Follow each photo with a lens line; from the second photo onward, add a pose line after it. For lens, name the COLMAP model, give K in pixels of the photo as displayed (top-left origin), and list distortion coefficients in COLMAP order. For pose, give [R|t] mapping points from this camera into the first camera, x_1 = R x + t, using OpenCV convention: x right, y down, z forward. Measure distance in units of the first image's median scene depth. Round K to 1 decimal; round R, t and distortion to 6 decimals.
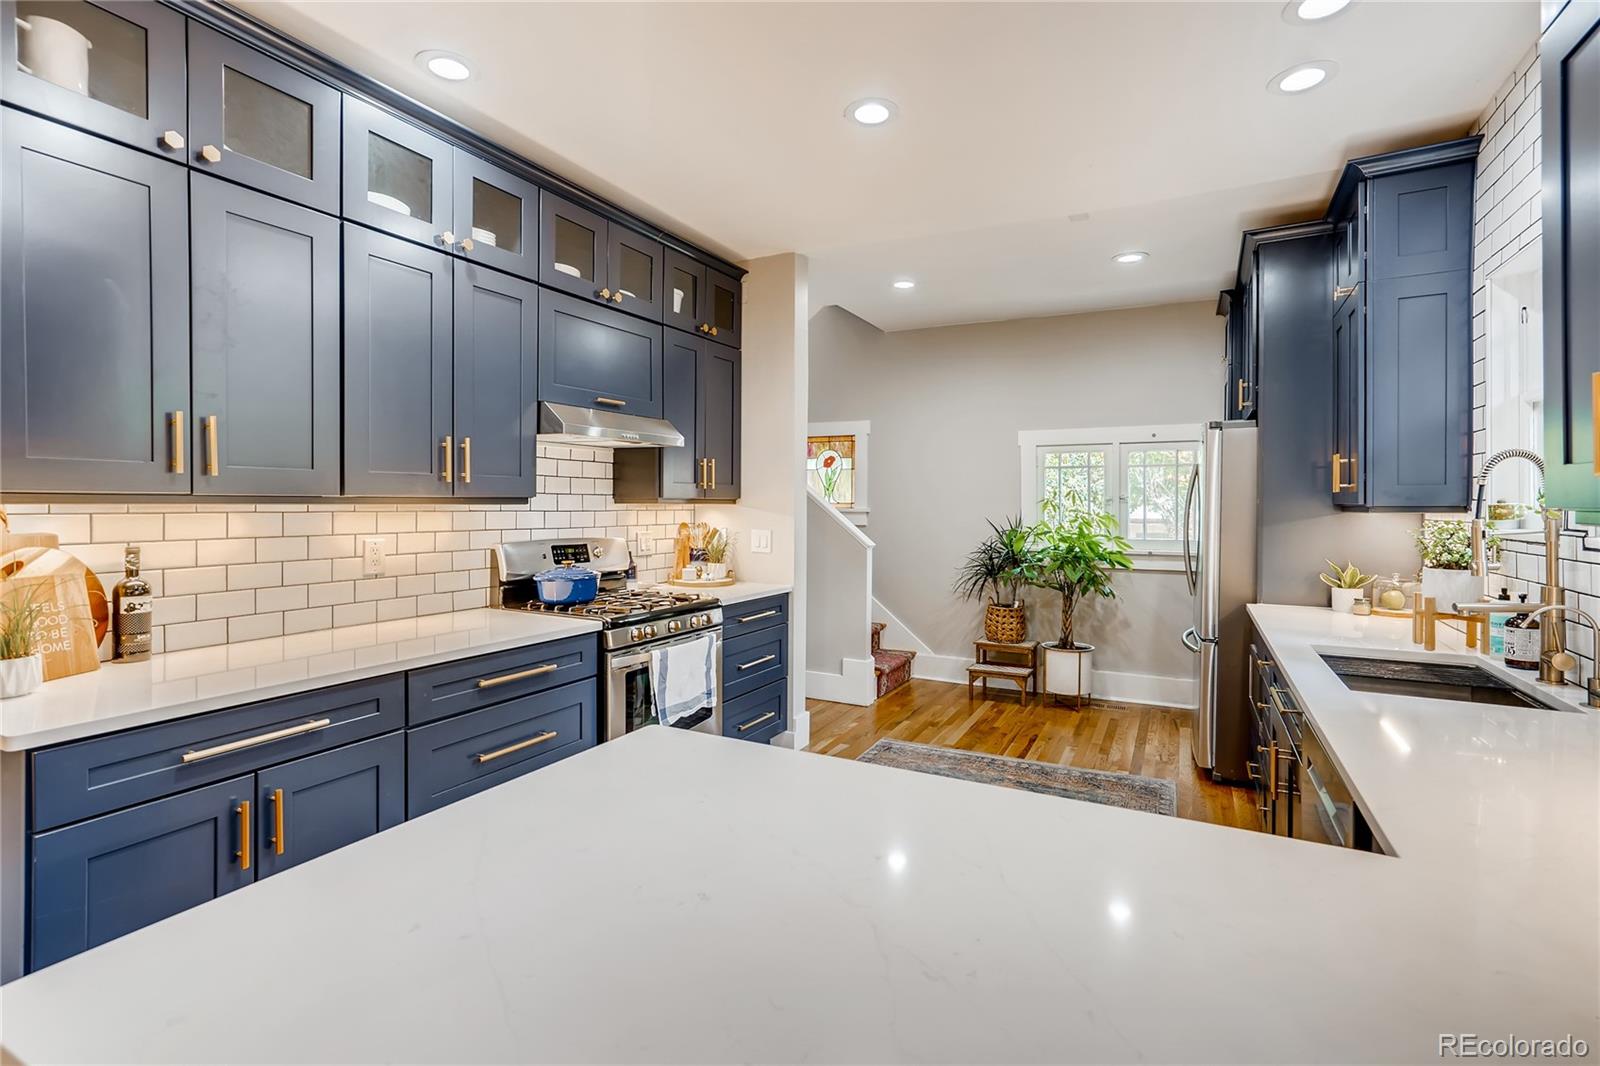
lens RADIAL K [[743.3, 0, 812.7], [0, 743.3, 506.2], [0, 0, 1]] dist [-0.032220, 0.023574]
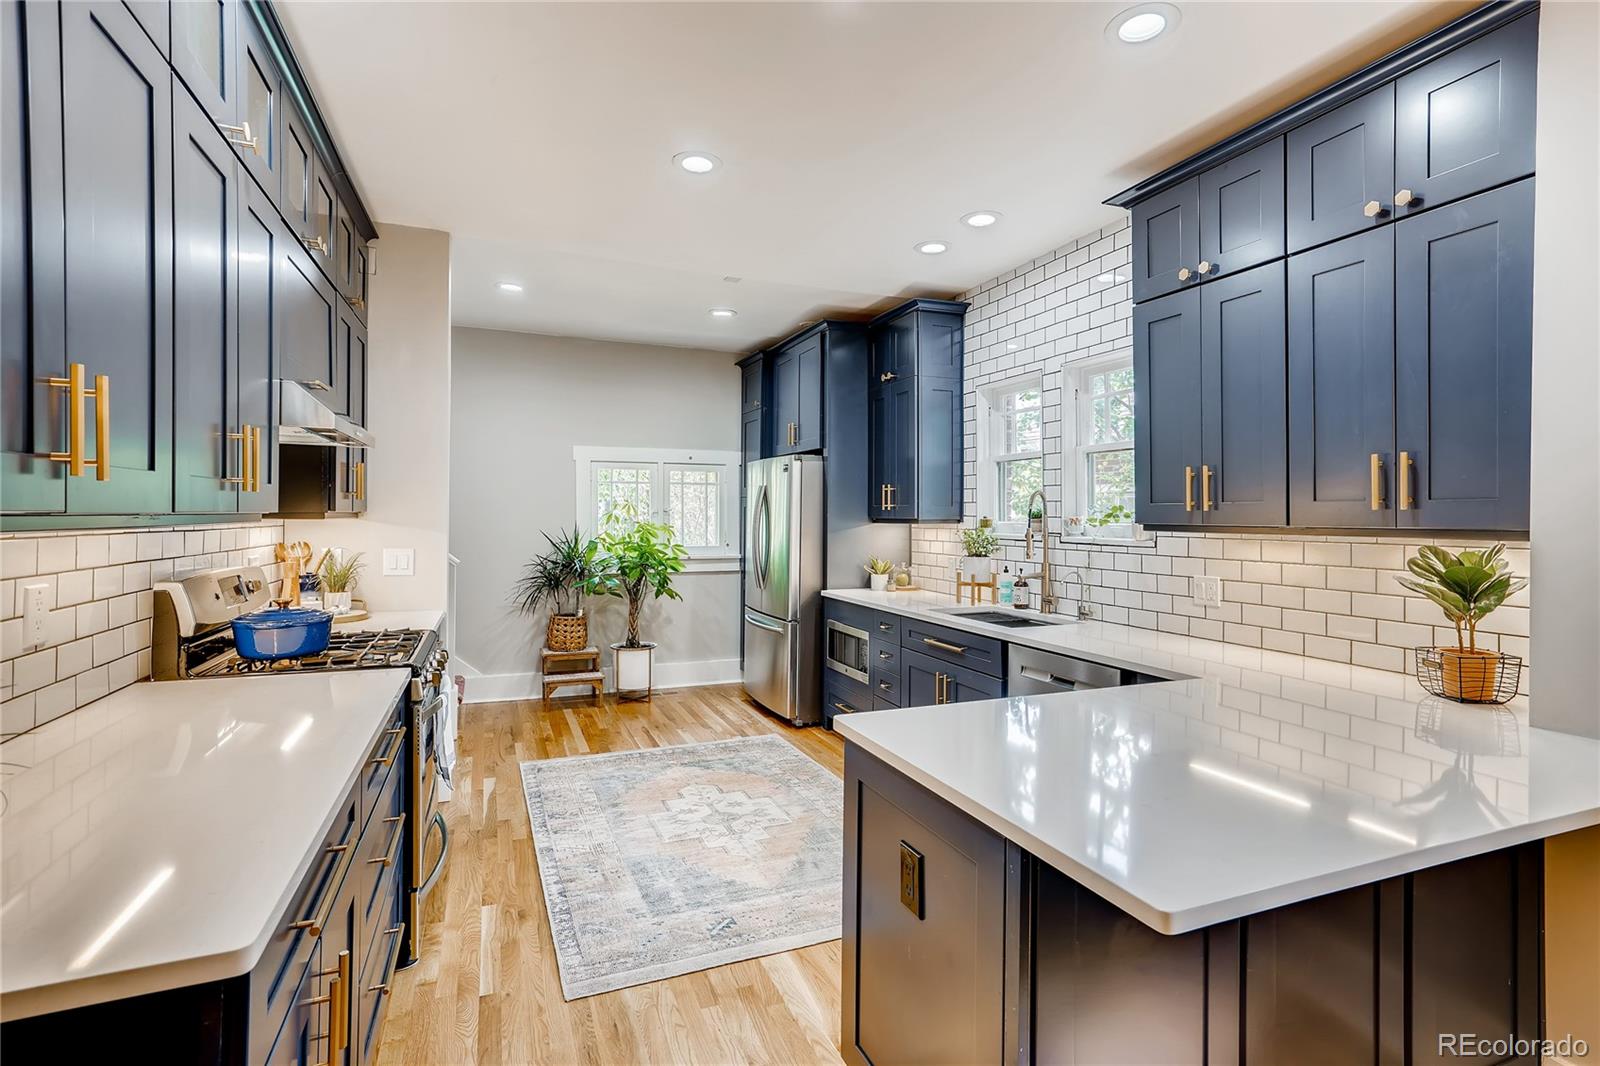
lens RADIAL K [[753.4, 0, 801.2], [0, 753.4, 509.5], [0, 0, 1]] dist [-0.016586, 0.015327]
pose [[0.653211, 0.005234, 0.757158, -0.416885], [-0.000796, 0.999980, -0.006227, -0.007722], [-0.757175, 0.003465, 0.653203, 0.096348]]
